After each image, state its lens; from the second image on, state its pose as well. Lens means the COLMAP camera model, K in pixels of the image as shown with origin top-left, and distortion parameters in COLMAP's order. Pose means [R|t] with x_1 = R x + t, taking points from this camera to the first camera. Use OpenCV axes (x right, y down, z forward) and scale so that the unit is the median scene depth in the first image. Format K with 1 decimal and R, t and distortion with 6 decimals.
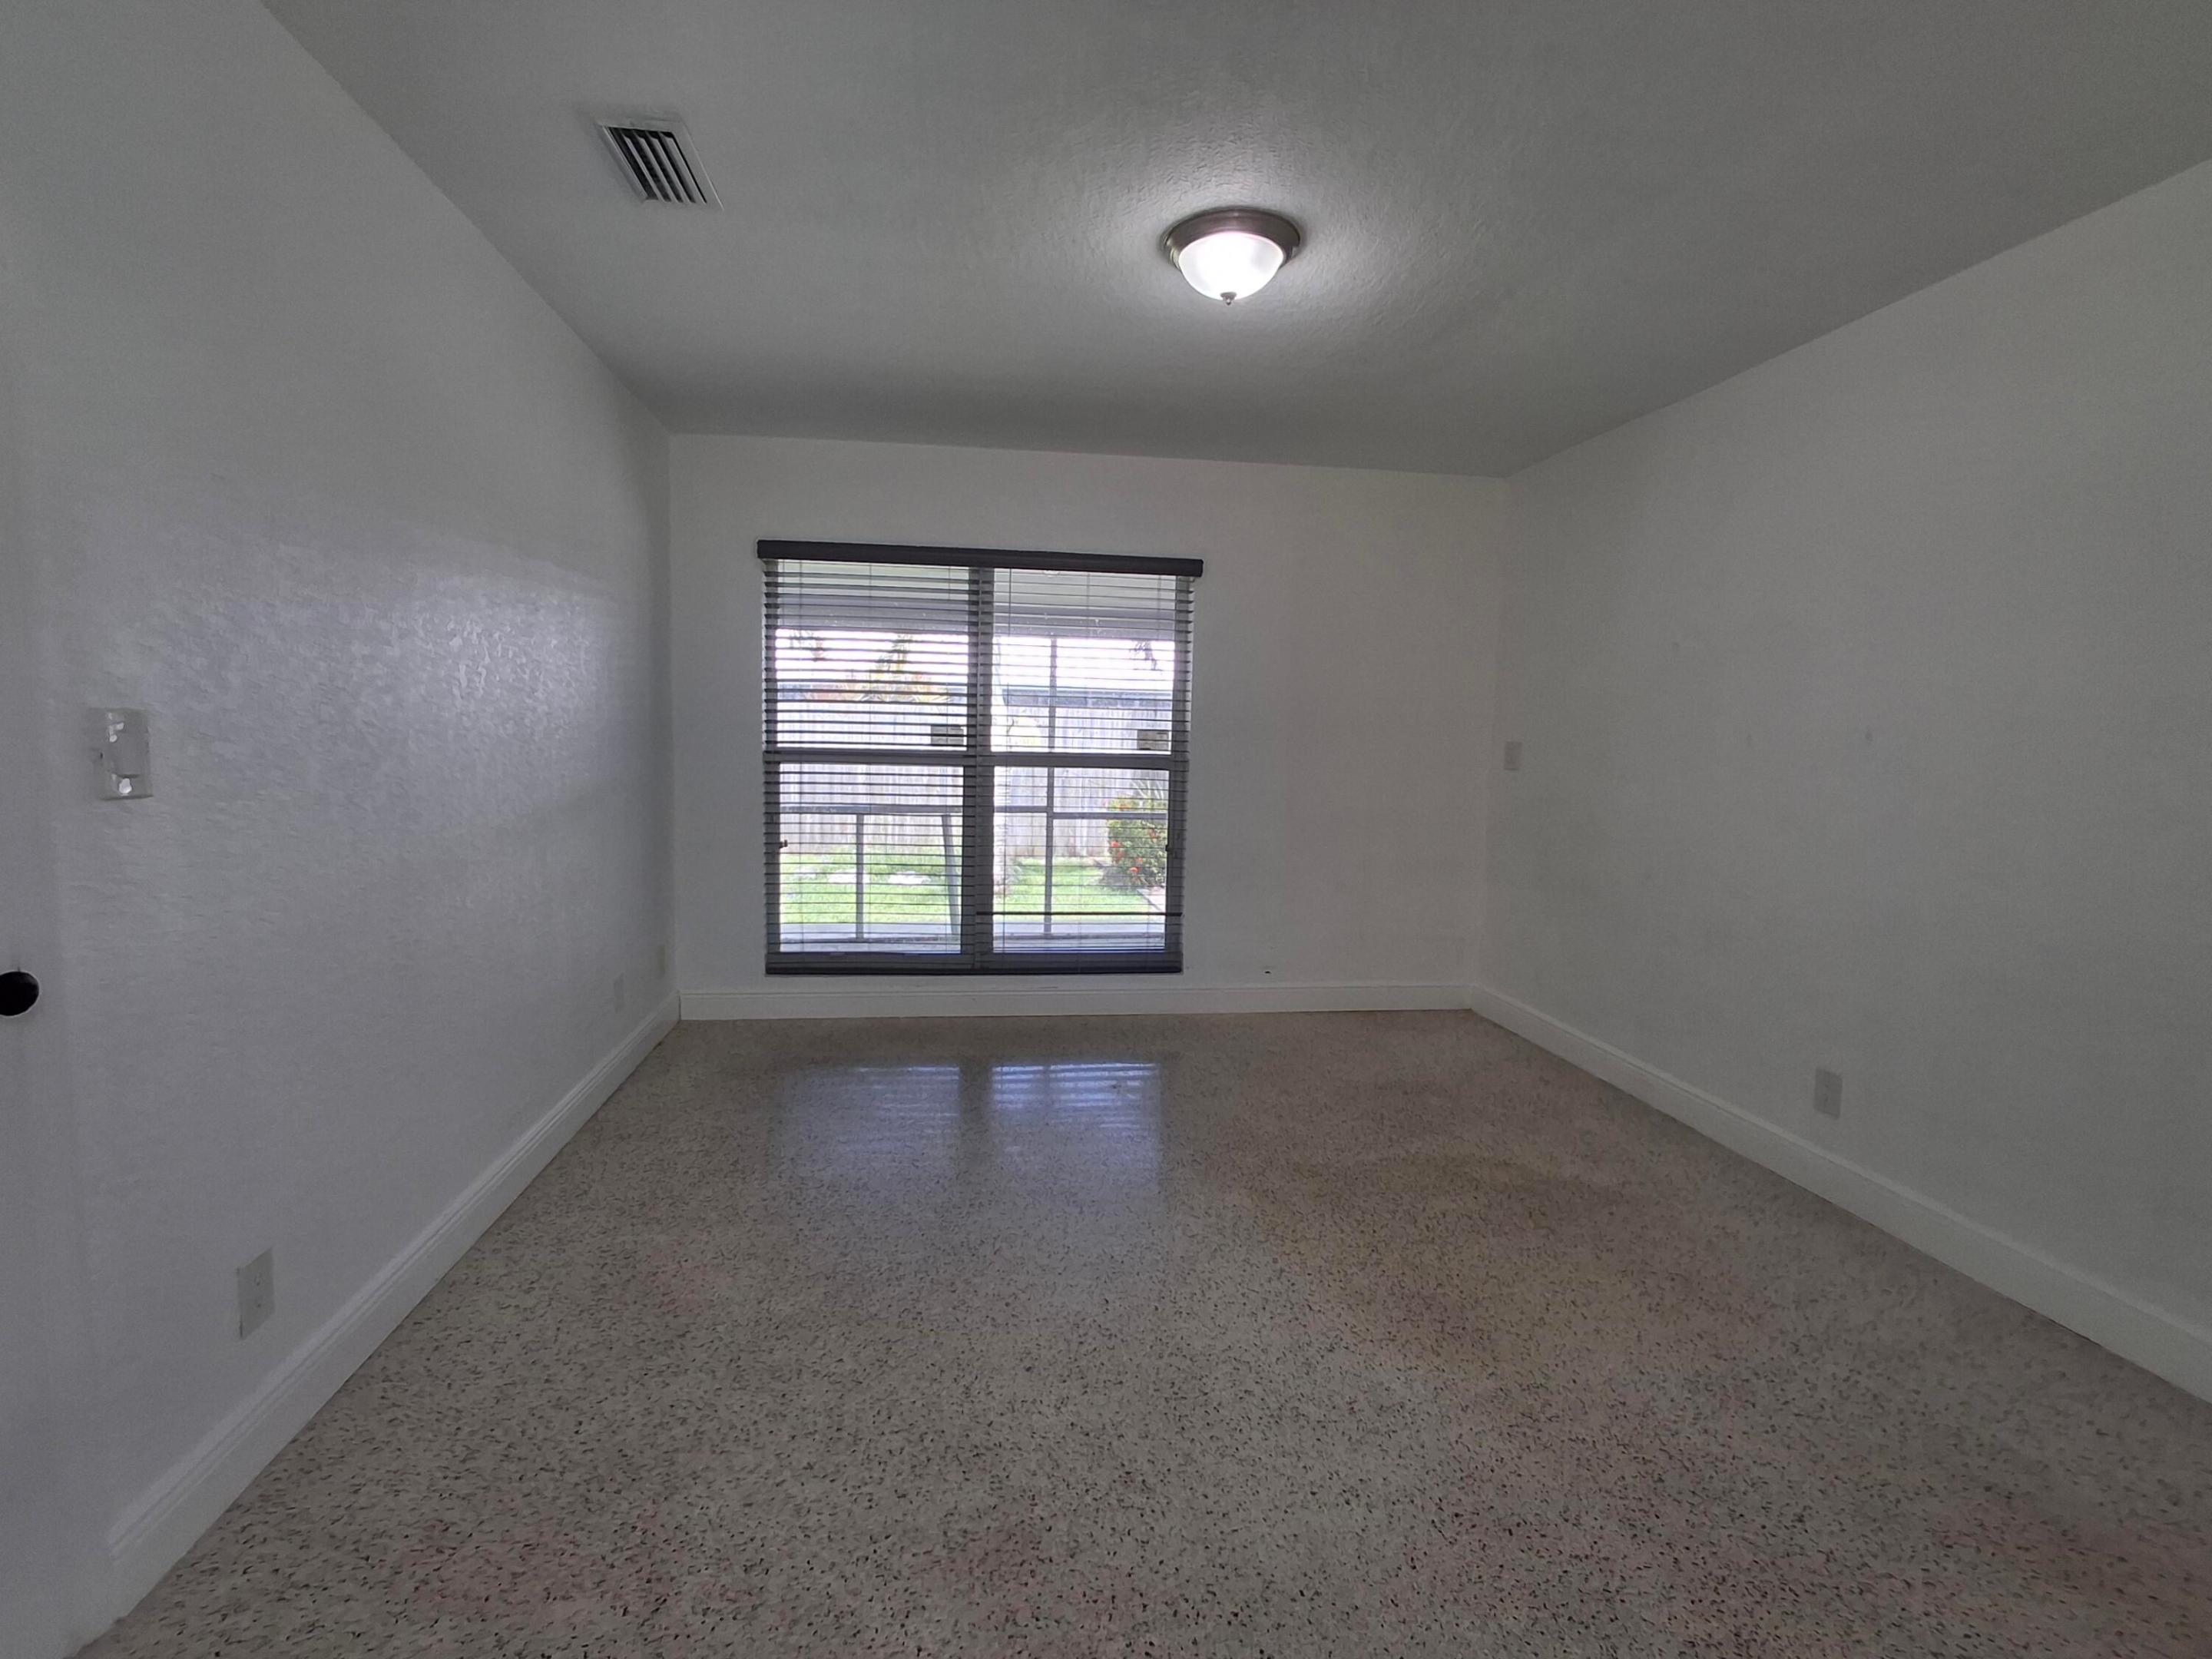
lens RADIAL K [[1014.4, 0, 1078.4], [0, 1014.4, 825.6], [0, 0, 1]] dist [0.000221, -0.000629]
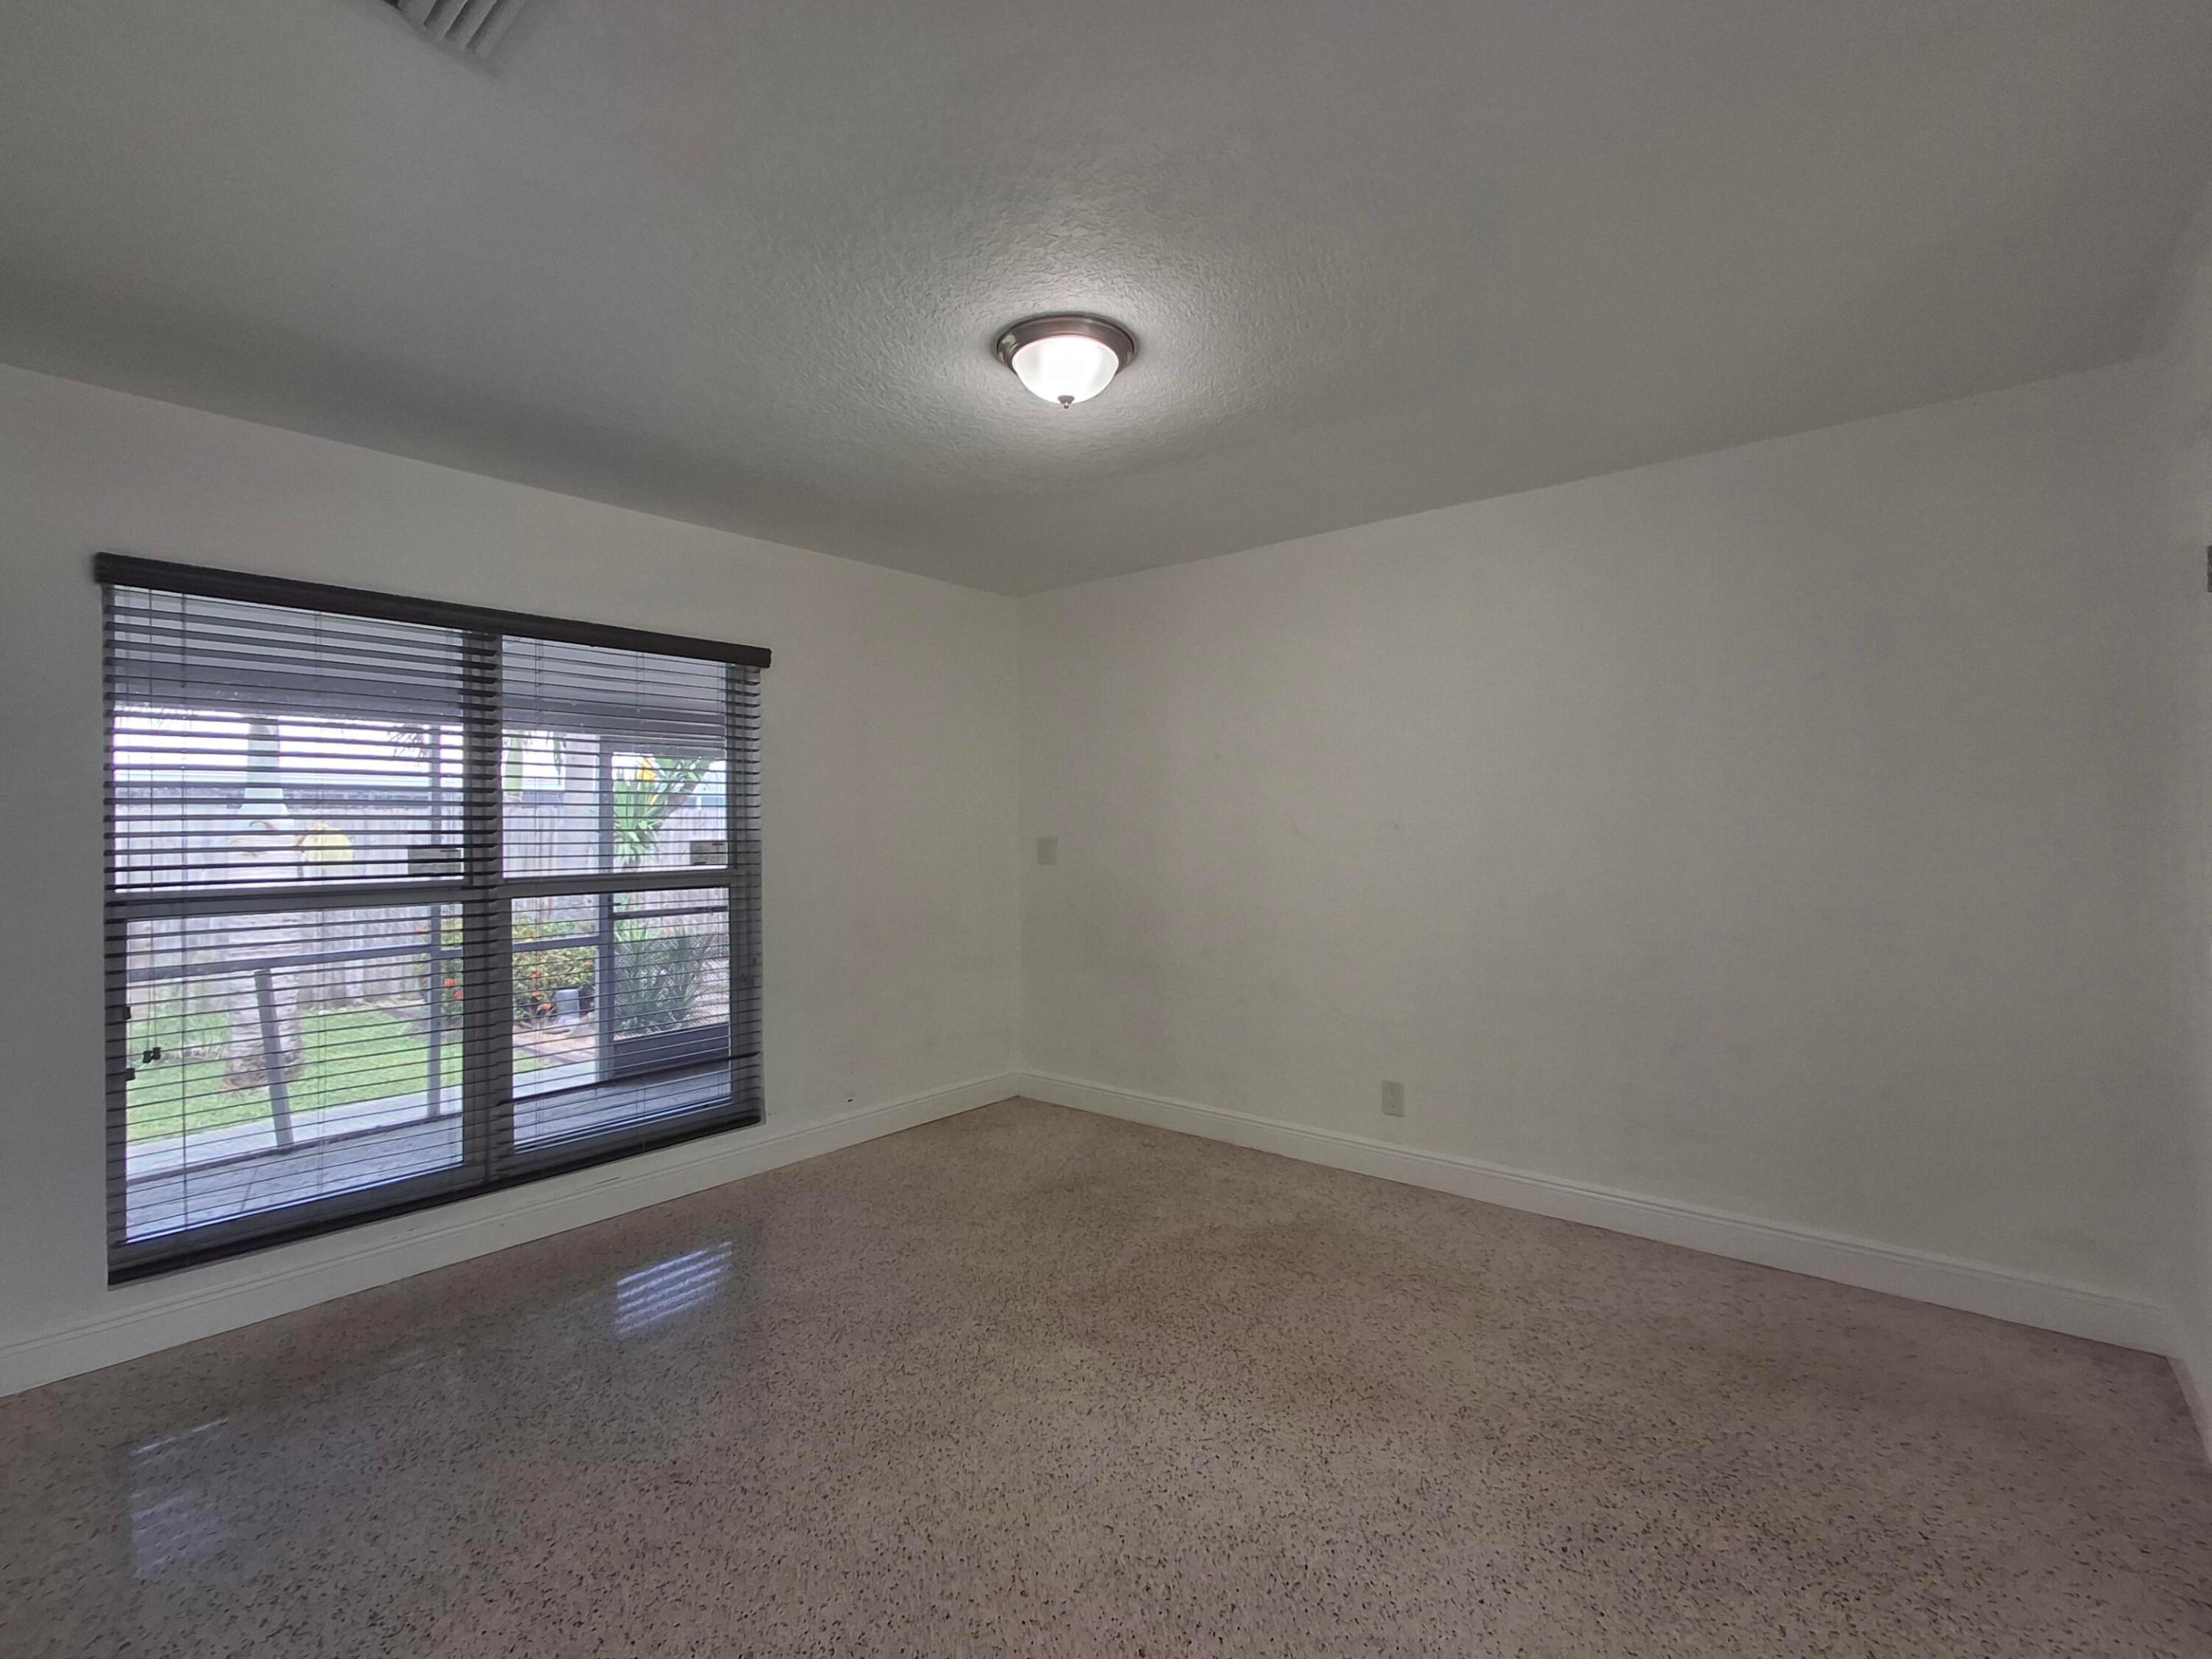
lens RADIAL K [[1014.4, 0, 1078.4], [0, 1014.4, 825.6], [0, 0, 1]] dist [0.000221, -0.000629]
pose [[0.741638, -0.029785, 0.670138, -0.277285], [0.091104, 0.994230, -0.056634, -0.032436], [-0.664585, 0.103054, 0.740072, 0.173726]]
